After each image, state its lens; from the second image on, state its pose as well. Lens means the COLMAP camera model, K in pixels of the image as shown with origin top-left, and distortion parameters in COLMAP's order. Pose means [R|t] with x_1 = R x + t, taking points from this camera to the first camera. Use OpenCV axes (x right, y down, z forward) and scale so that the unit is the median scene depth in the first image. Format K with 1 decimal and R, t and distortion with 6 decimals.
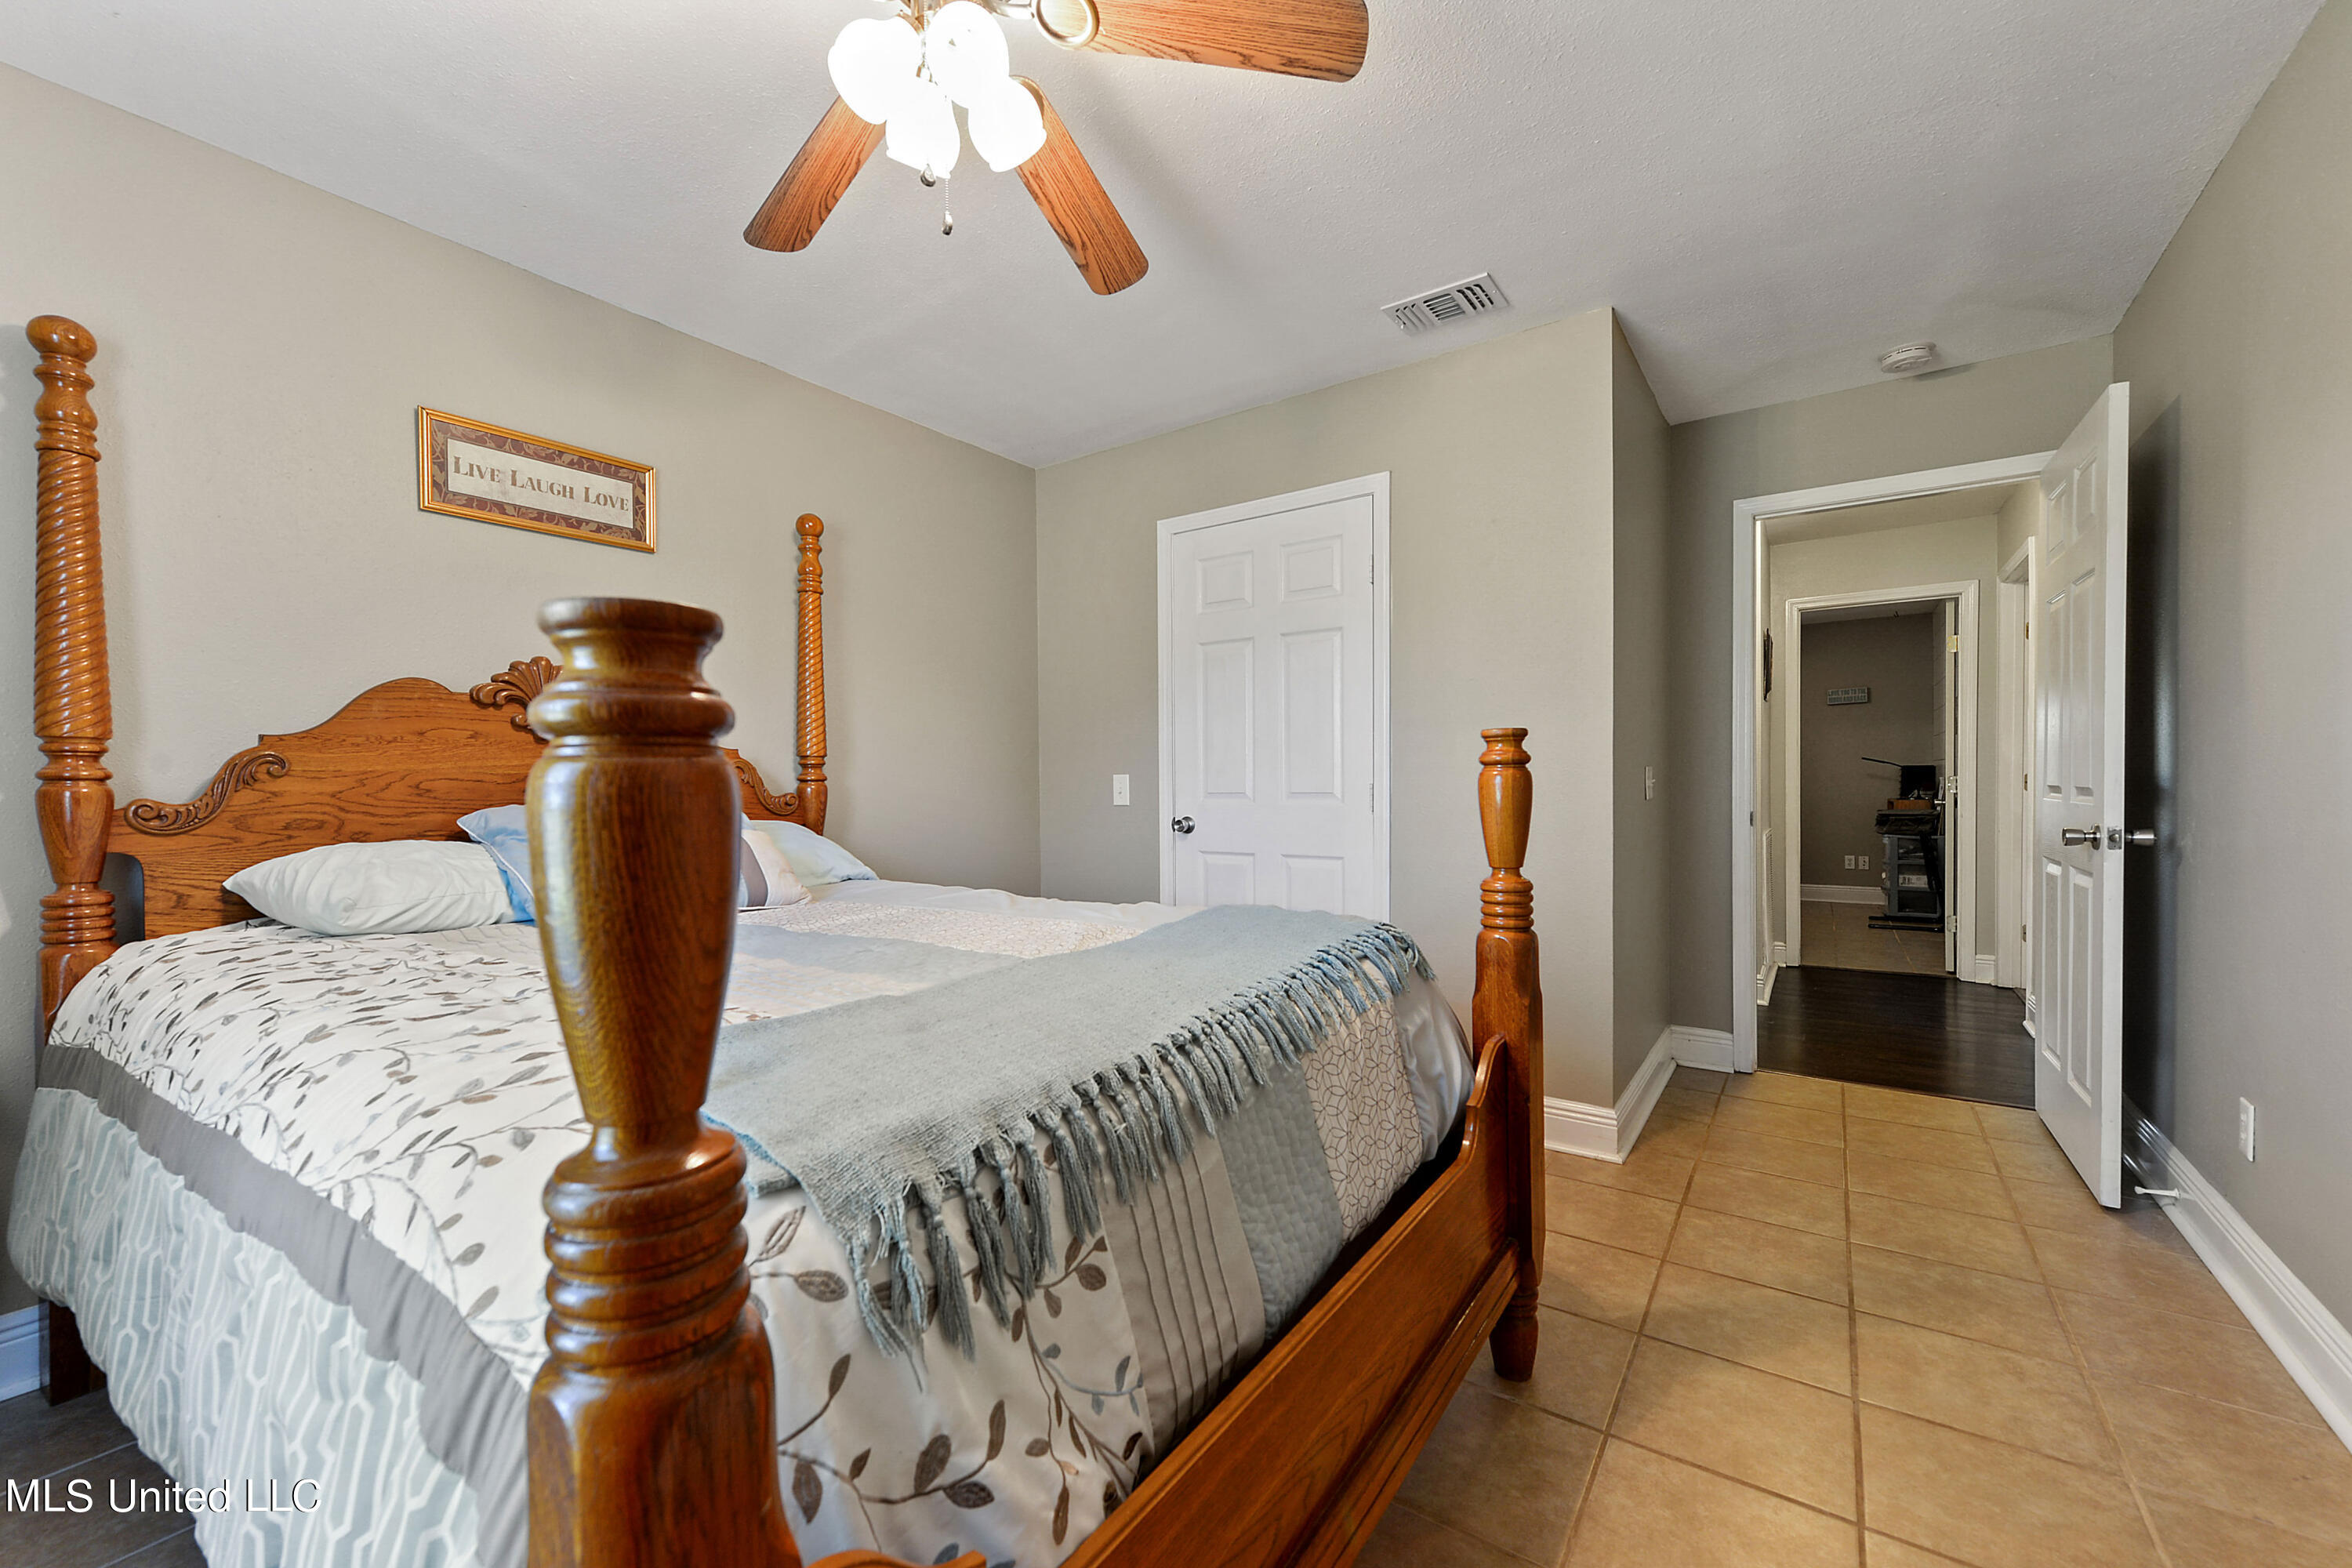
lens RADIAL K [[925.9, 0, 1169.3], [0, 925.9, 789.9], [0, 0, 1]] dist [0.008882, -0.000757]
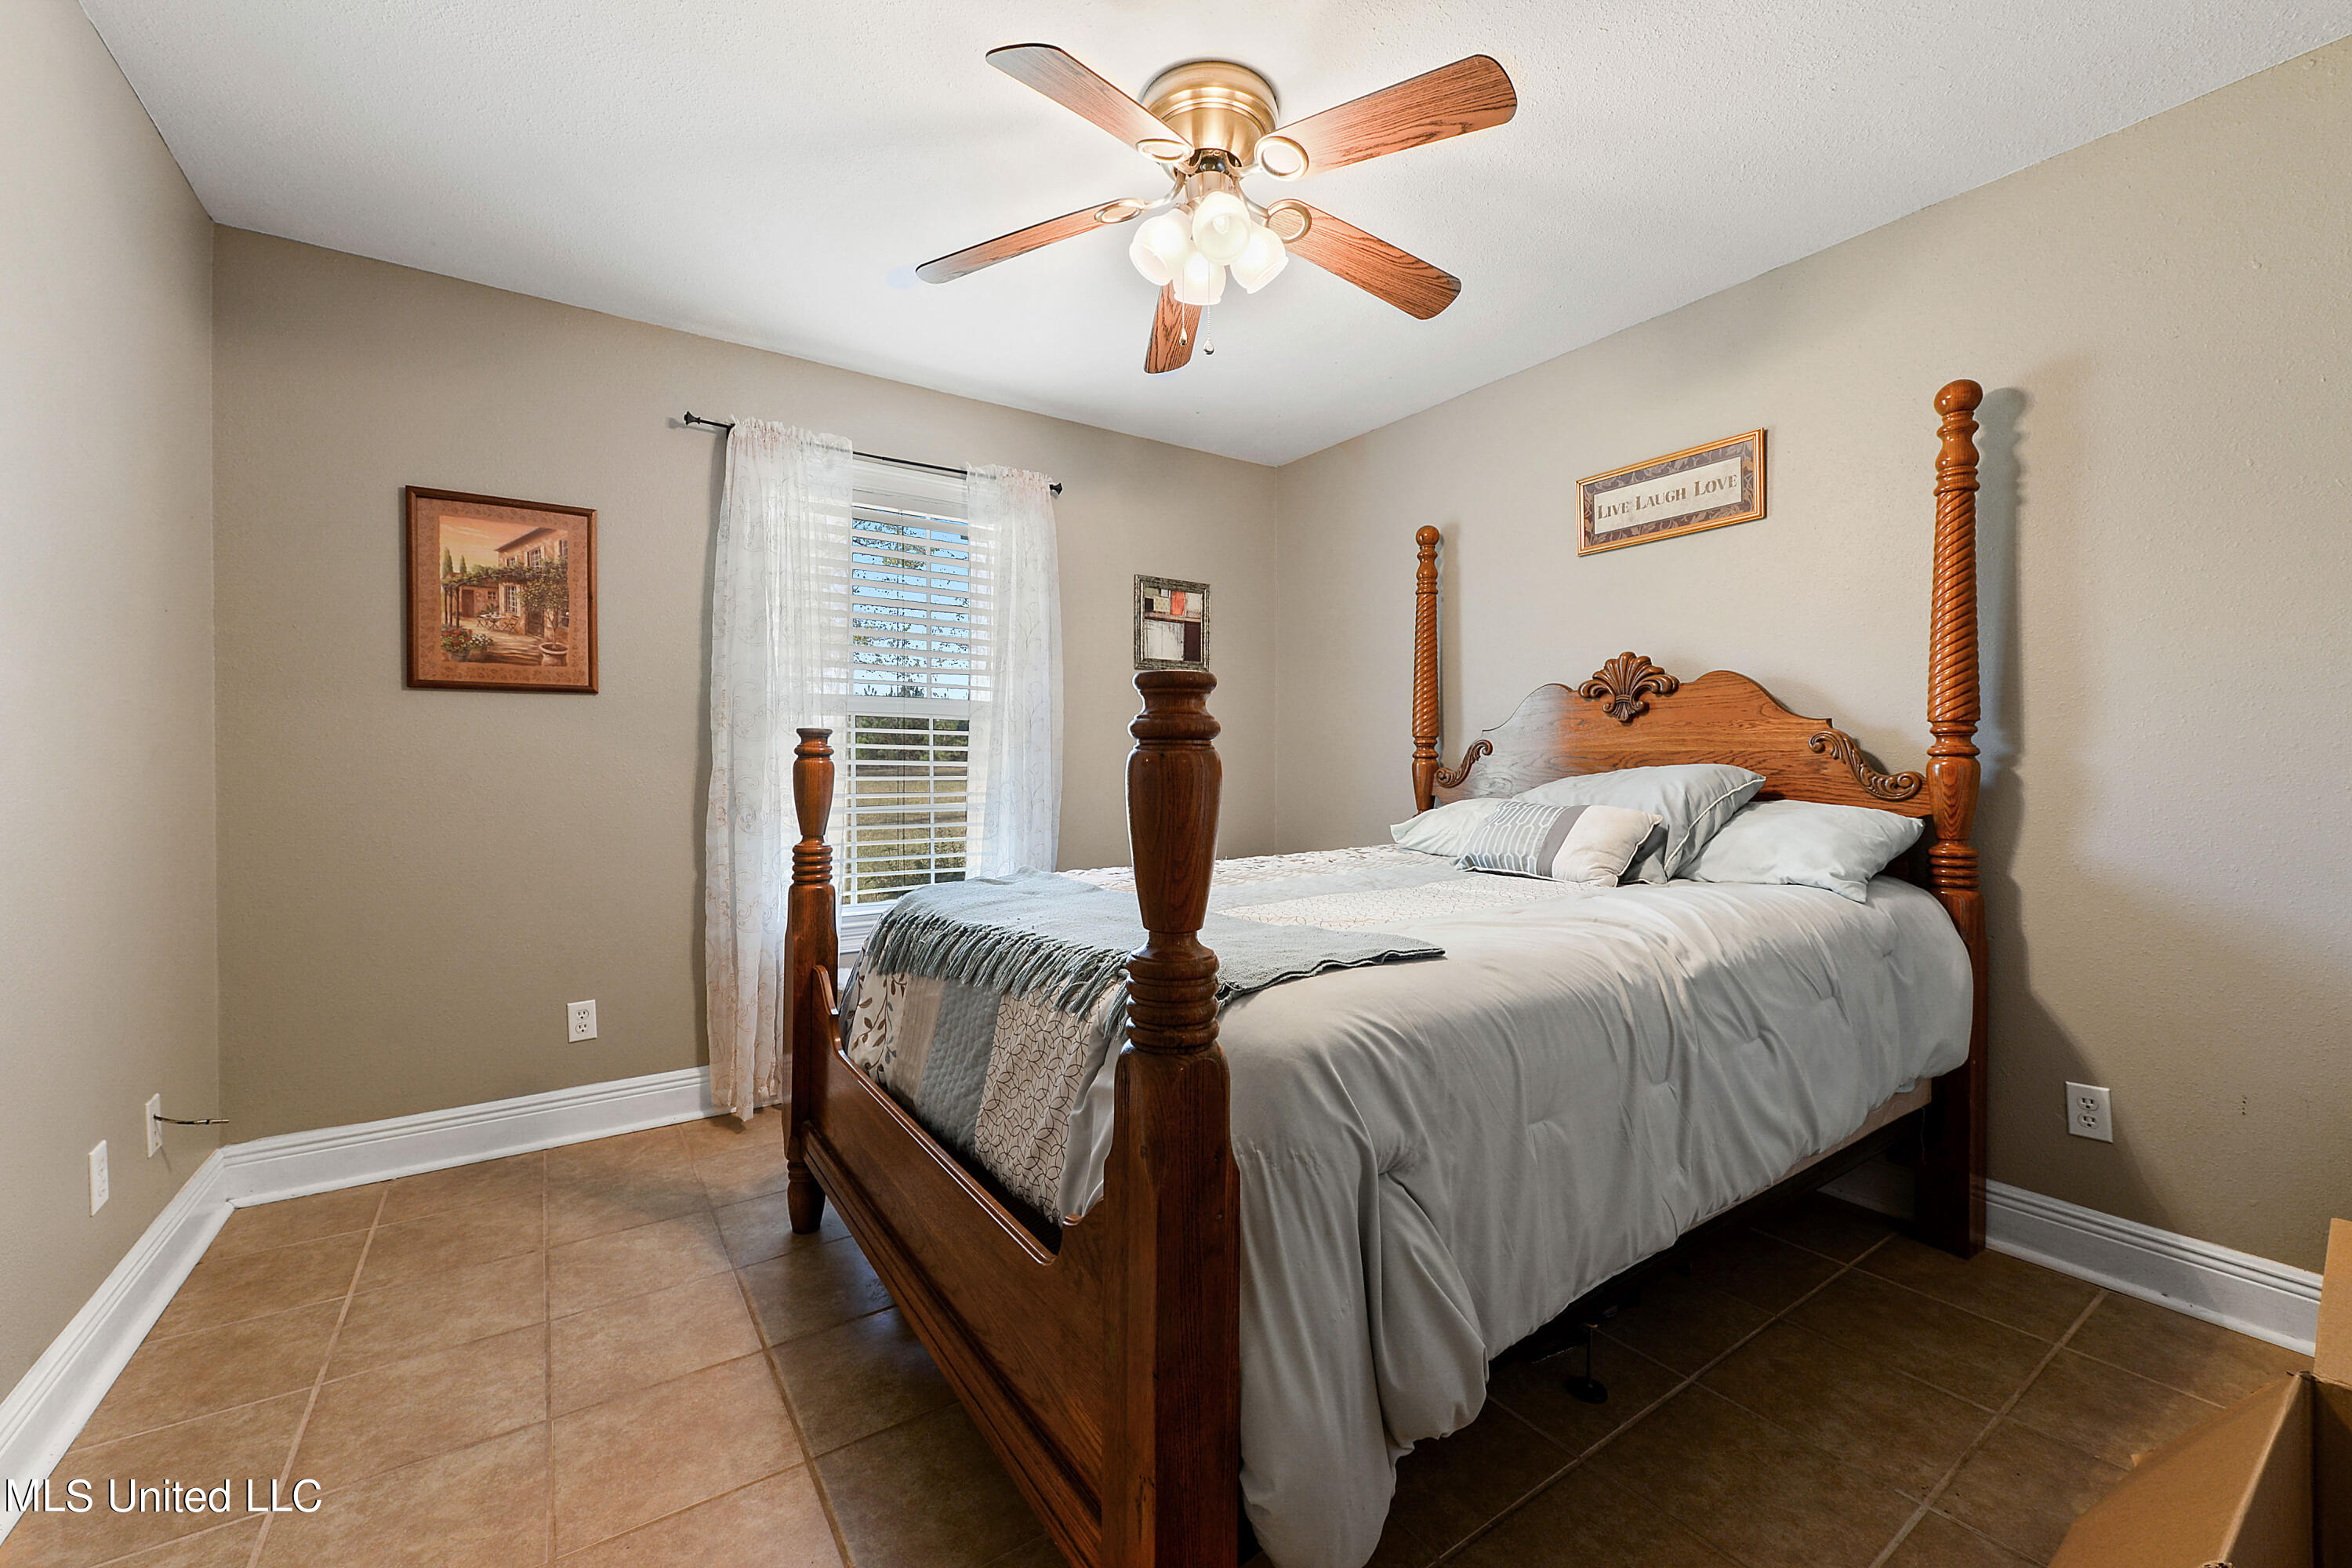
lens RADIAL K [[925.9, 0, 1166.2], [0, 925.9, 772.4], [0, 0, 1]] dist [0.008882, -0.000757]
pose [[-0.349546, 0.010417, -0.936861, 0.622564], [-0.001660, 0.999930, 0.011737, -0.000882], [0.936918, 0.005658, -0.349504, 0.833884]]
